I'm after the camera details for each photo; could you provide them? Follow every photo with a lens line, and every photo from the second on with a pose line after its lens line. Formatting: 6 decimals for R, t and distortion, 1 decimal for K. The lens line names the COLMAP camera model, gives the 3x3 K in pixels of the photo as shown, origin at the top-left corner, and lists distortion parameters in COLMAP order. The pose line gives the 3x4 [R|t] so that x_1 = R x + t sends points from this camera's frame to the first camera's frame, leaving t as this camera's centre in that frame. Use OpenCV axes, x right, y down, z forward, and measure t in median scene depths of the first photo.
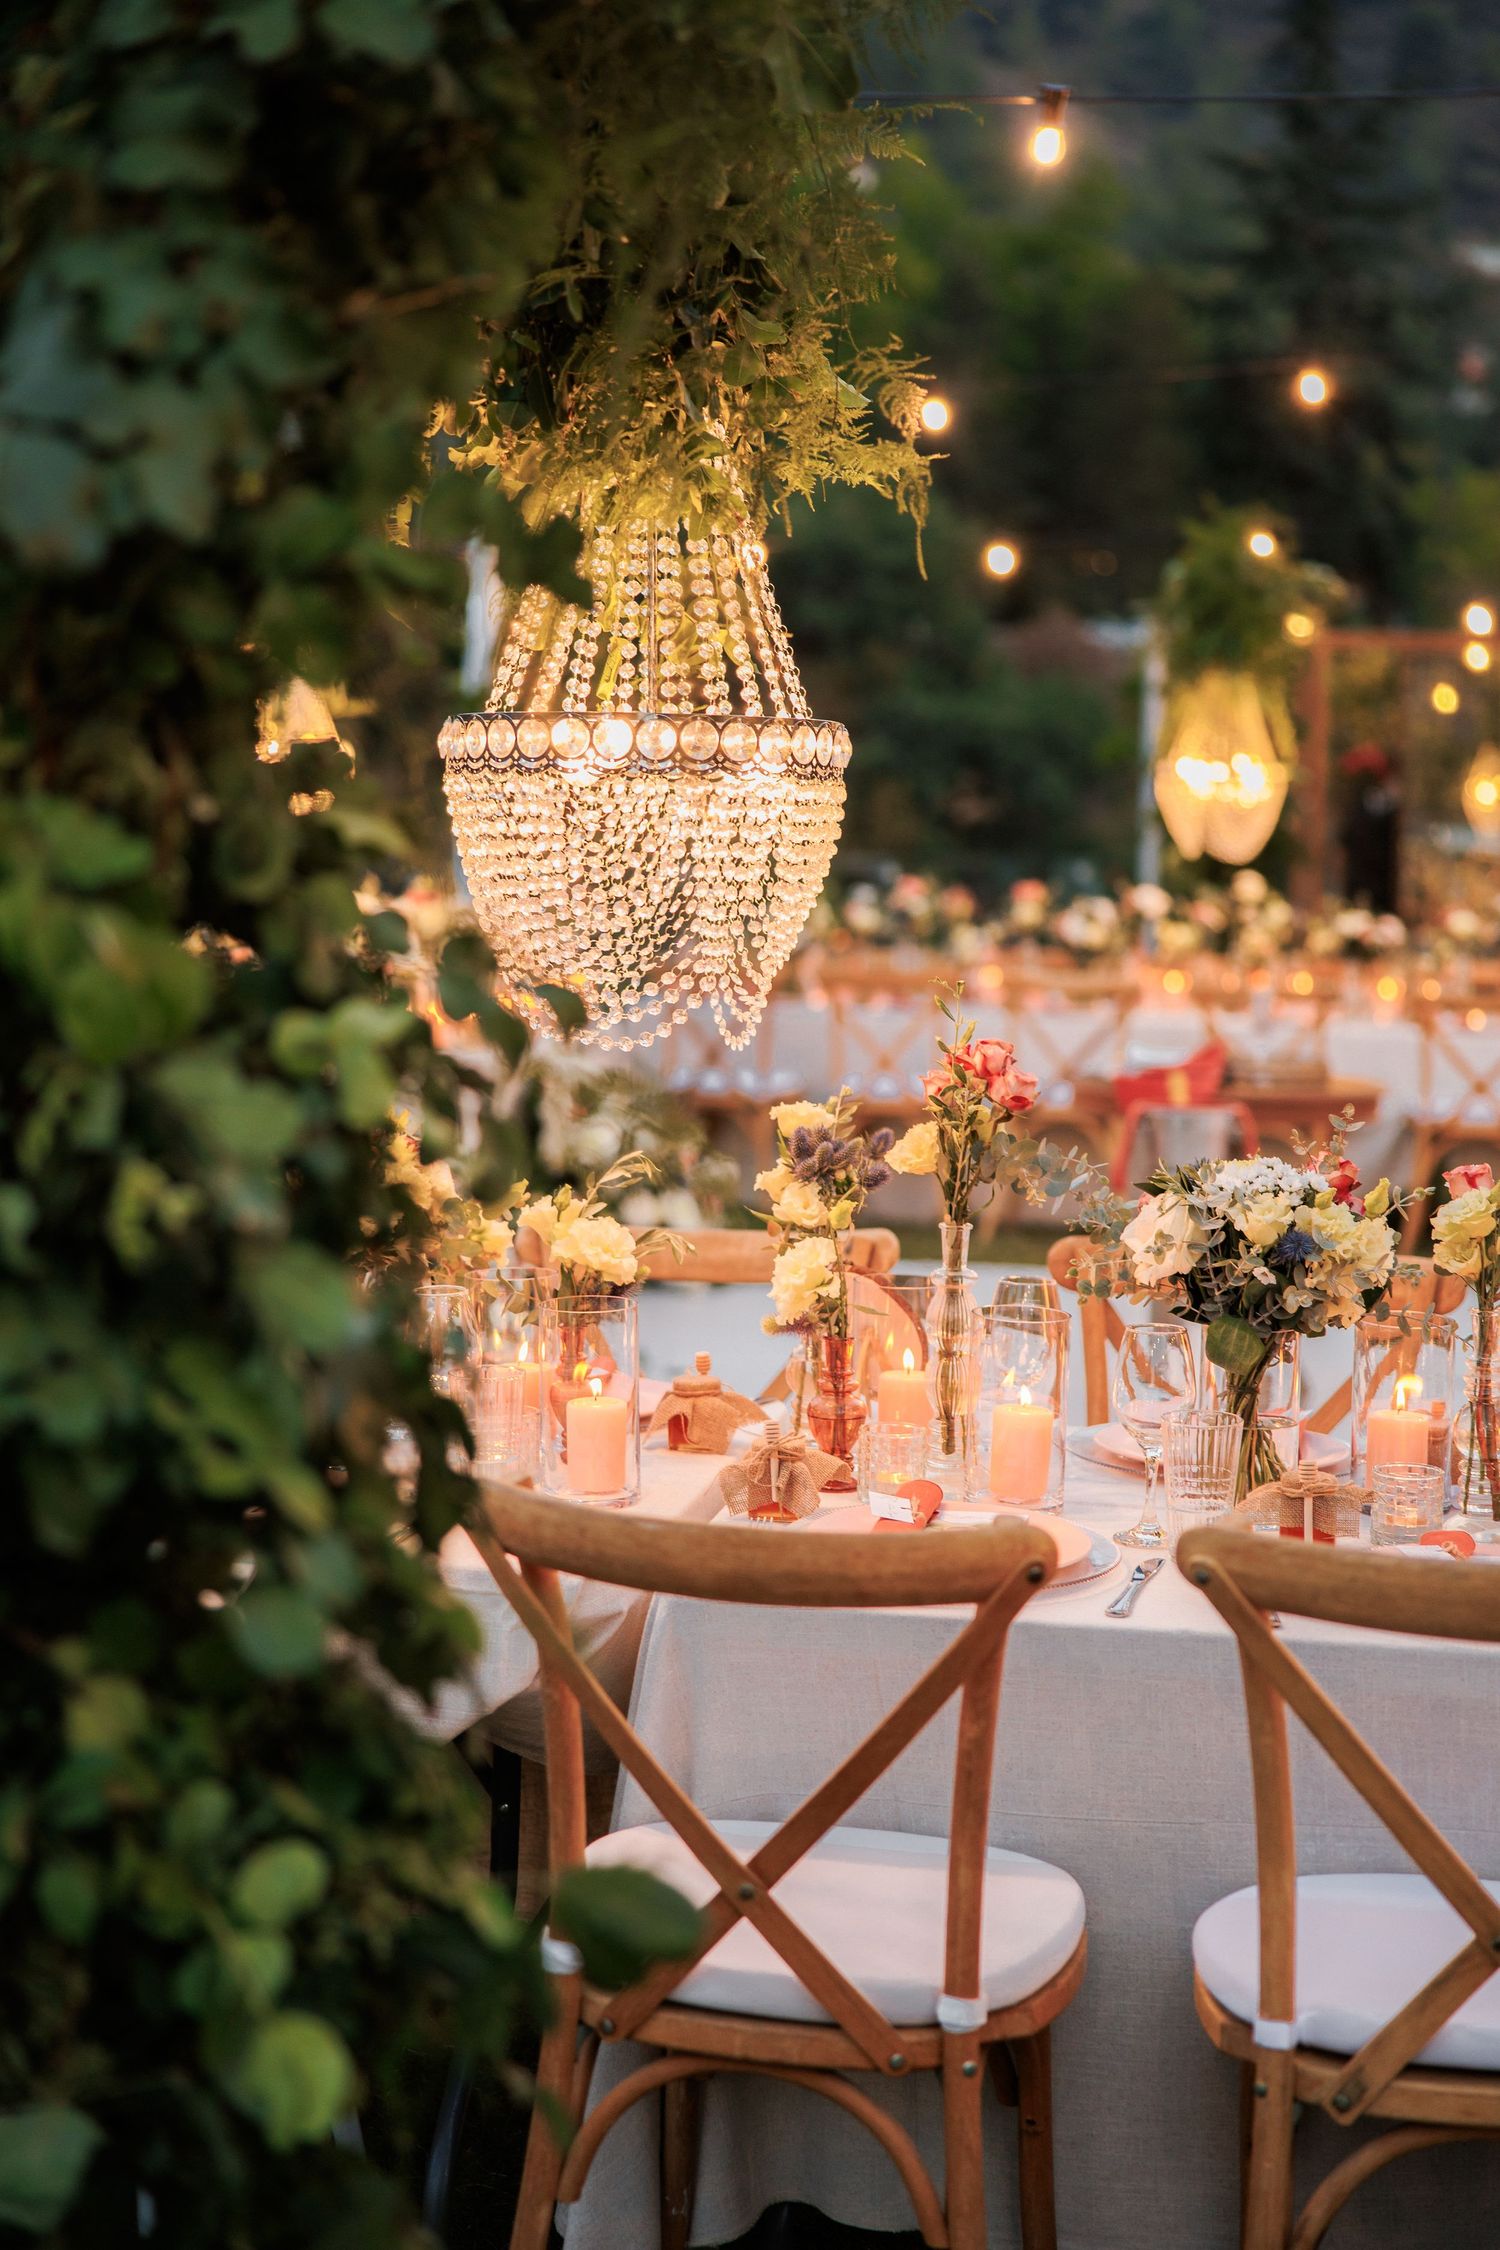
lens RADIAL K [[3895.0, 0, 750.3], [0, 3895.0, 1130.1], [0, 0, 1]] dist [0.225662, 0.000000]
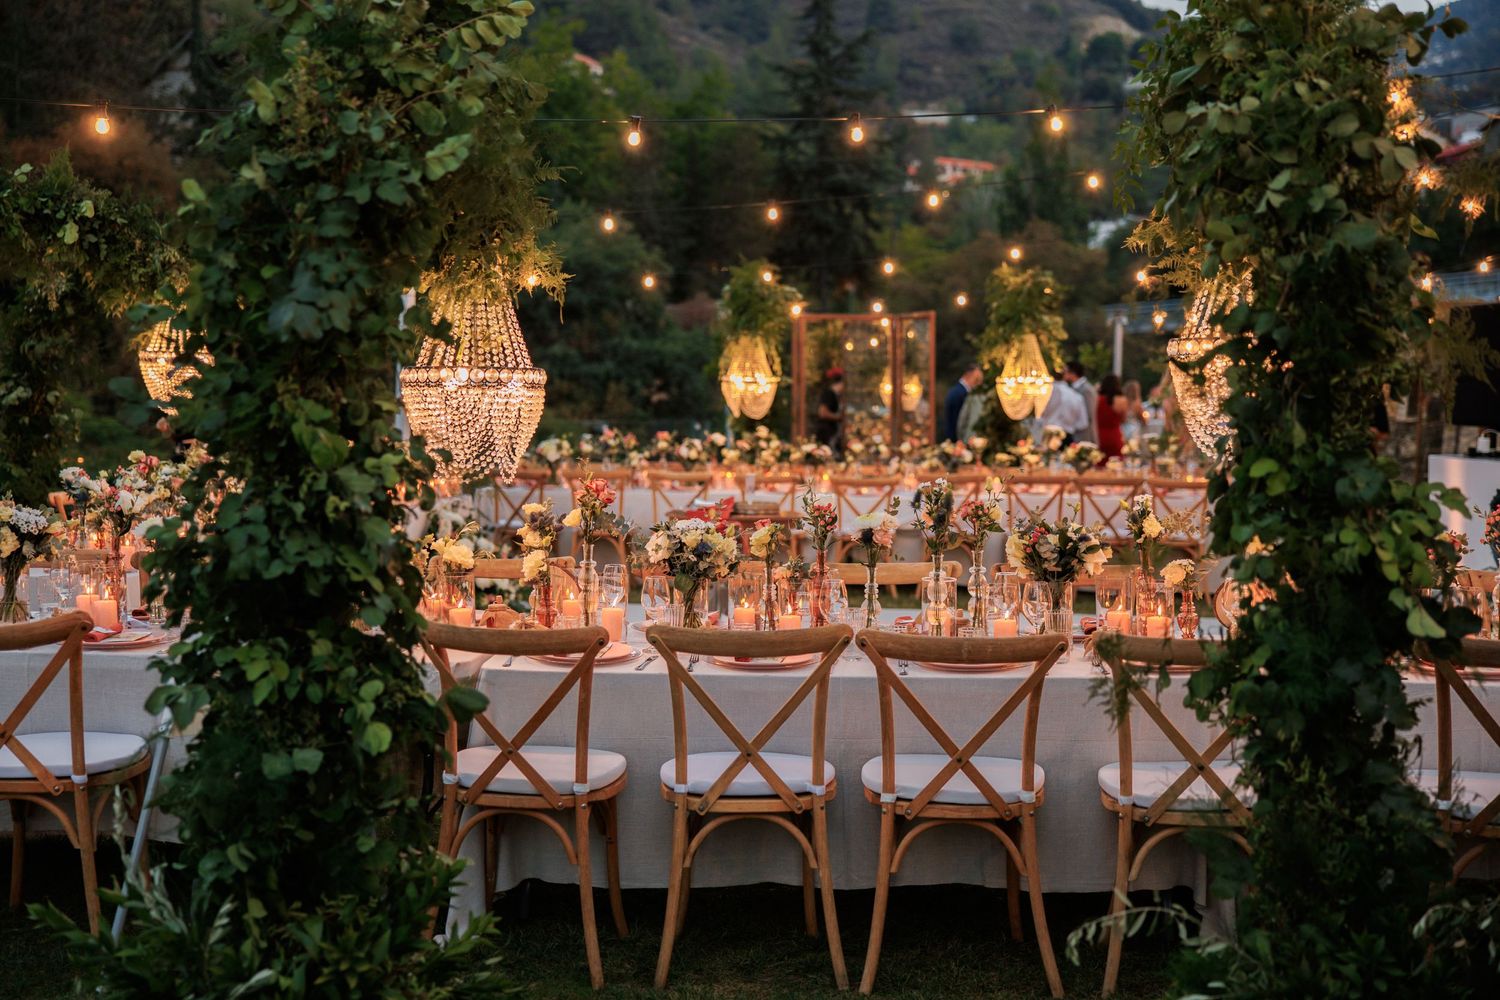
lens RADIAL K [[2074.0, 0, 751.9], [0, 2074.0, 490.9], [0, 0, 1]] dist [0.154955, 0.000000]
pose [[0.995070, -0.015571, 0.097942, 0.026429], [0.019134, 0.999185, -0.035537, 0.044812], [-0.097309, 0.037236, 0.994557, -0.556466]]
